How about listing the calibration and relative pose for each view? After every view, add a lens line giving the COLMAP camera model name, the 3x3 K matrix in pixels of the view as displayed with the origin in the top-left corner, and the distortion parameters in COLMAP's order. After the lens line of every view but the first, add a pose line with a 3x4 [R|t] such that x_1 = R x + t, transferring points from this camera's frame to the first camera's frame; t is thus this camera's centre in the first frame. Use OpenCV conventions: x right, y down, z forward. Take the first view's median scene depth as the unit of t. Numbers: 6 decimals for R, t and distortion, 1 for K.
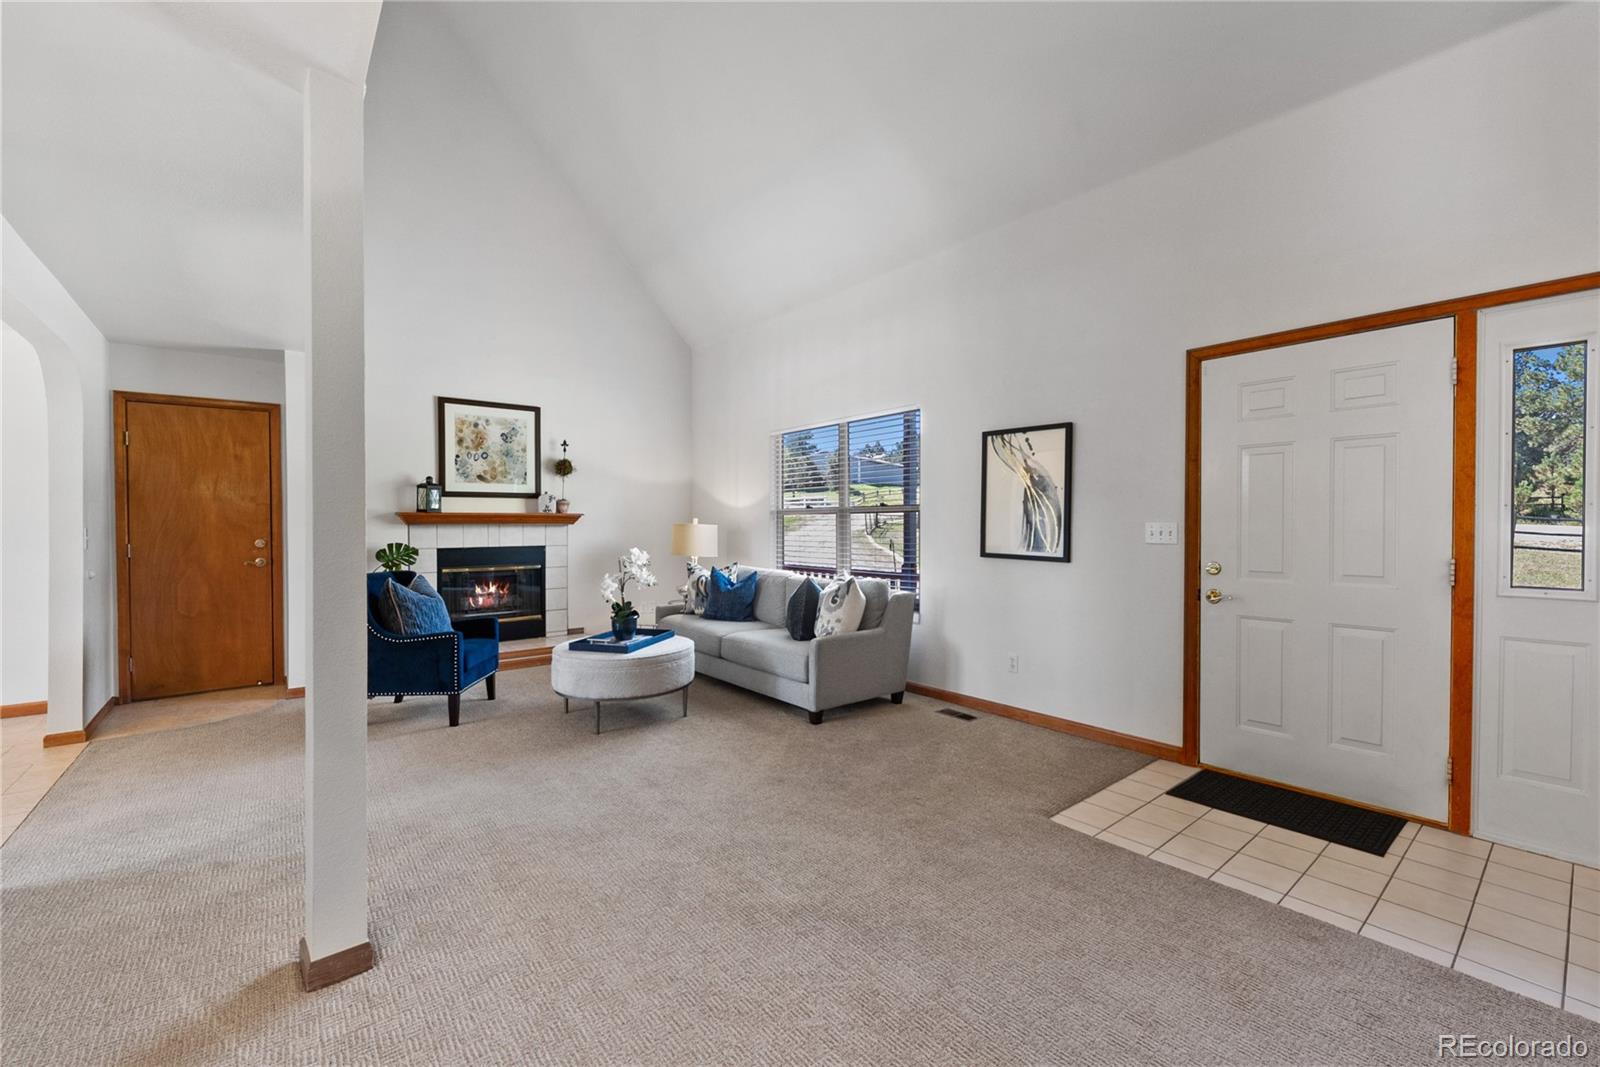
lens RADIAL K [[671.9, 0, 791.4], [0, 671.9, 526.9], [0, 0, 1]] dist [-0.004488, -0.001412]
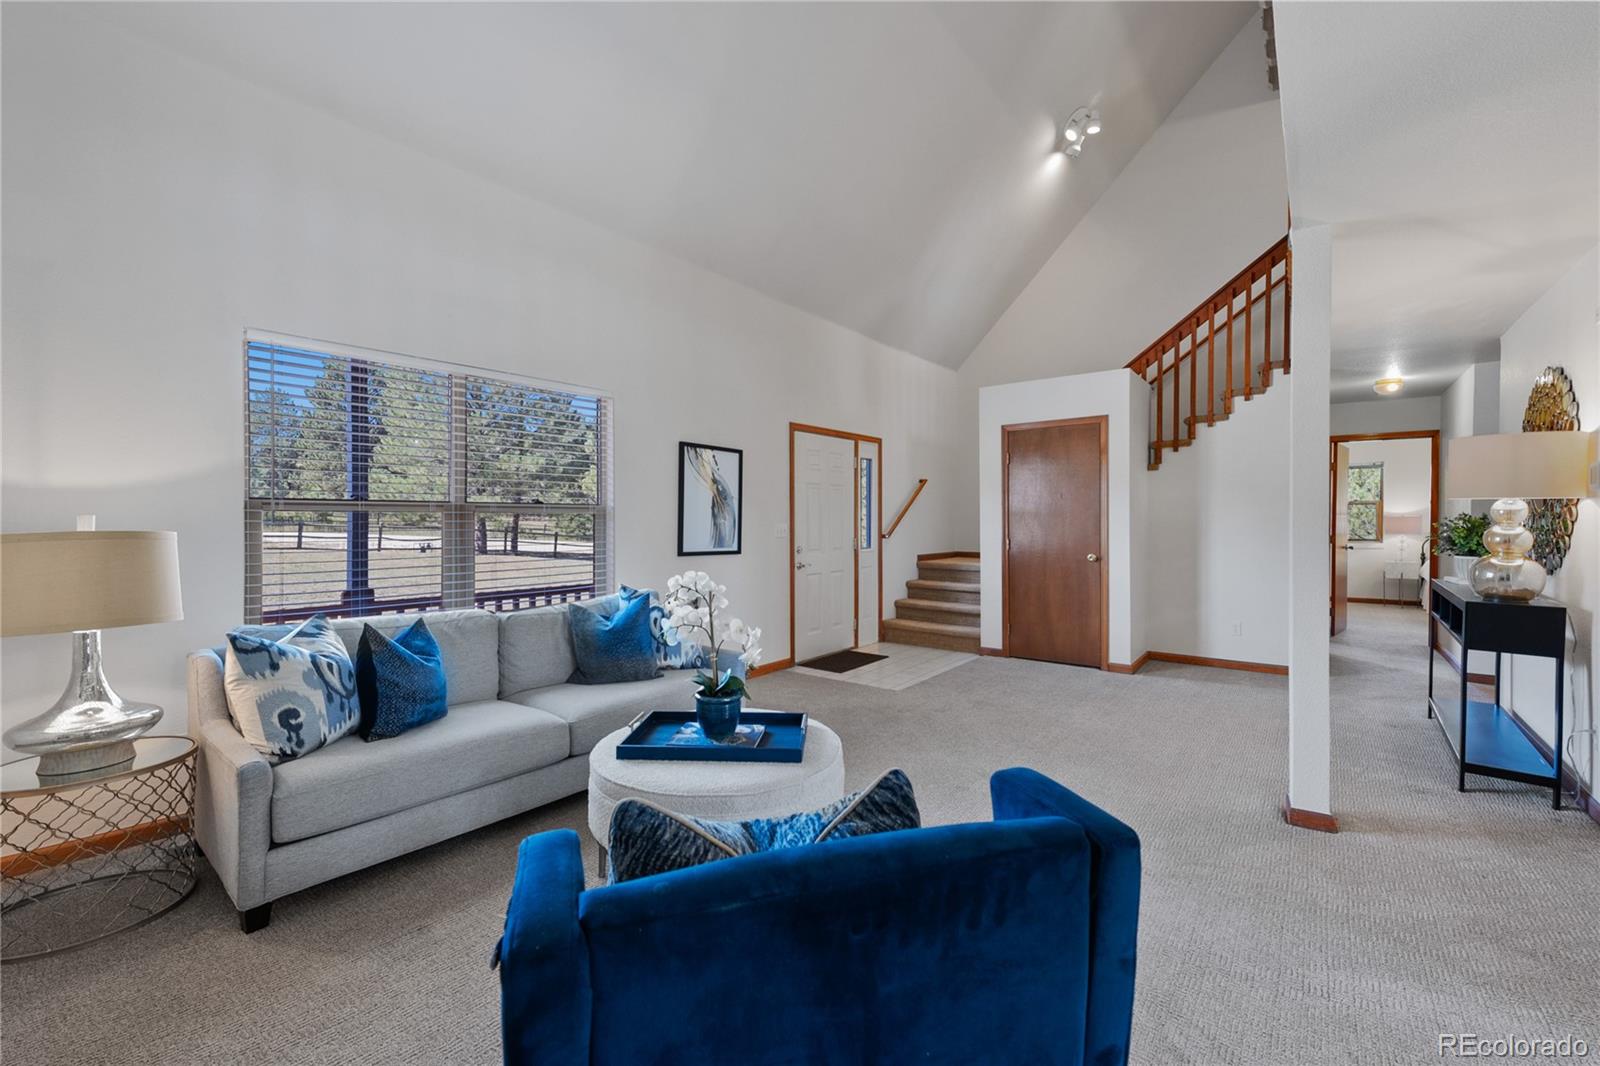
lens RADIAL K [[654.5, 0, 824.9], [0, 654.5, 535.6], [0, 0, 1]] dist [-0.001628, -0.001254]
pose [[-0.253064, -0.017911, 0.967284, -0.733269], [0.010640, 0.999717, 0.021295, -0.008301], [-0.967391, 0.015680, -0.252802, 0.953463]]
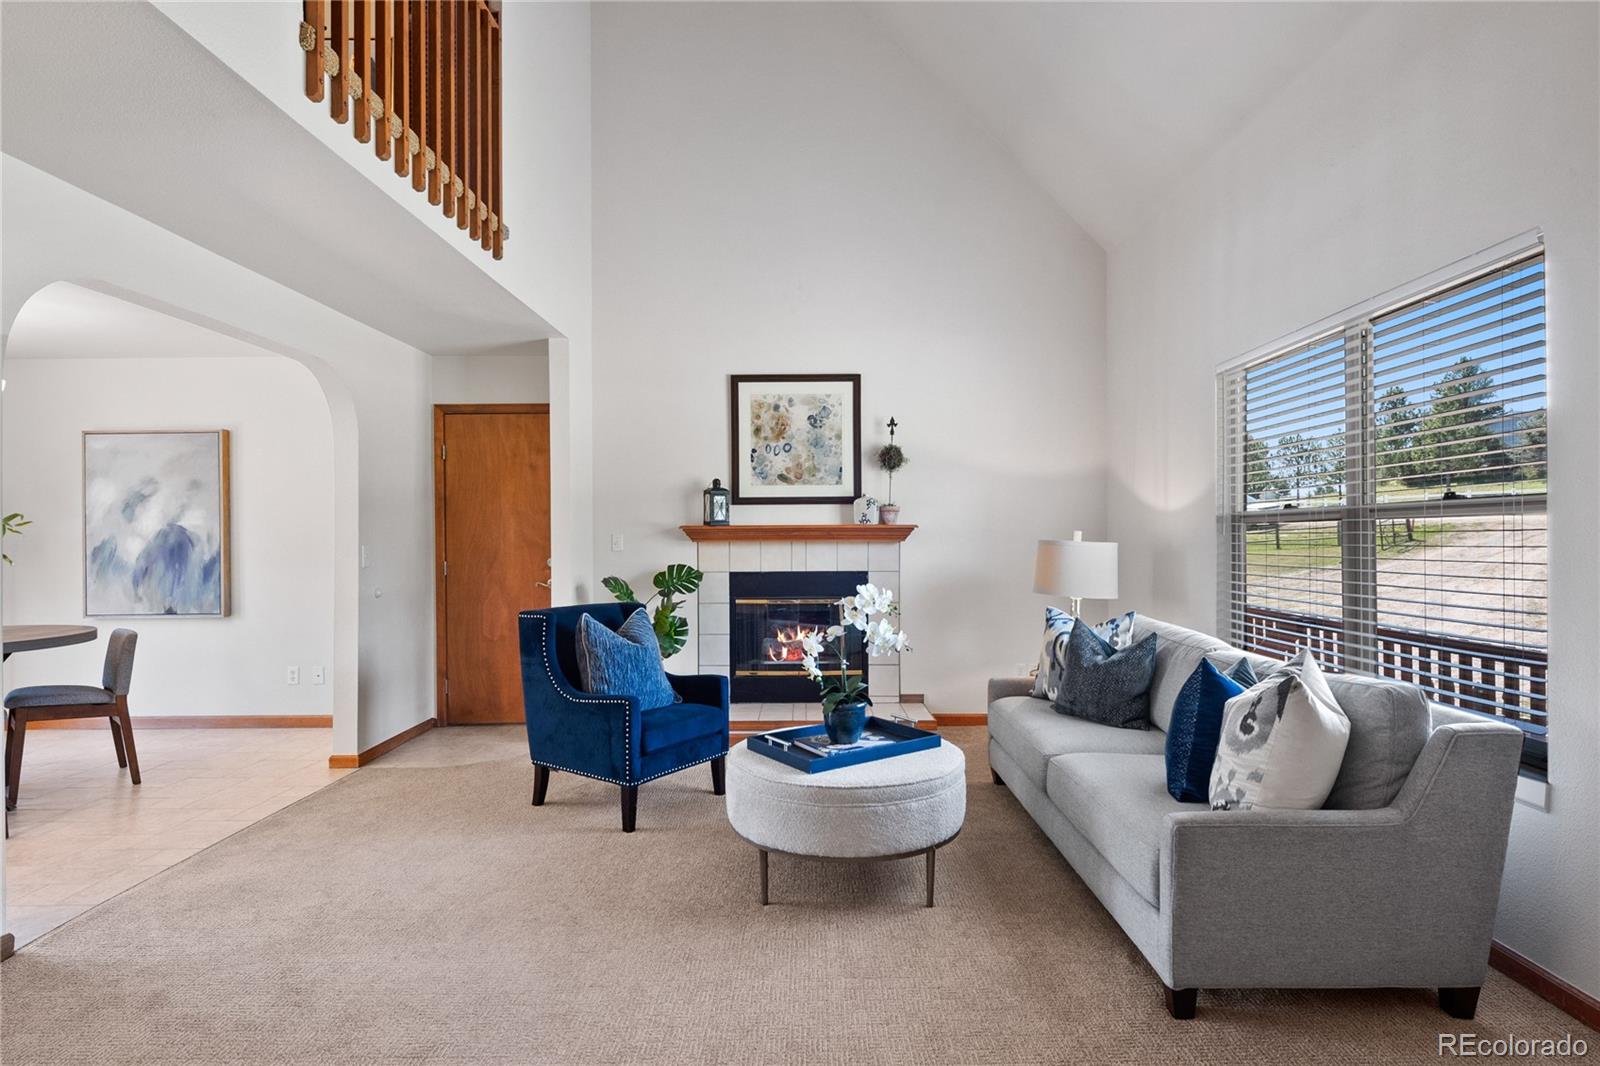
lens RADIAL K [[829.6, 0, 795.6], [0, 829.6, 529.2], [0, 0, 1]] dist [0.004931, -0.001343]
pose [[0.780327, -0.006985, -0.625333, 0.154795], [-0.000956, 0.999923, -0.012362, -0.006714], [0.625371, 0.010245, 0.780260, 0.376587]]
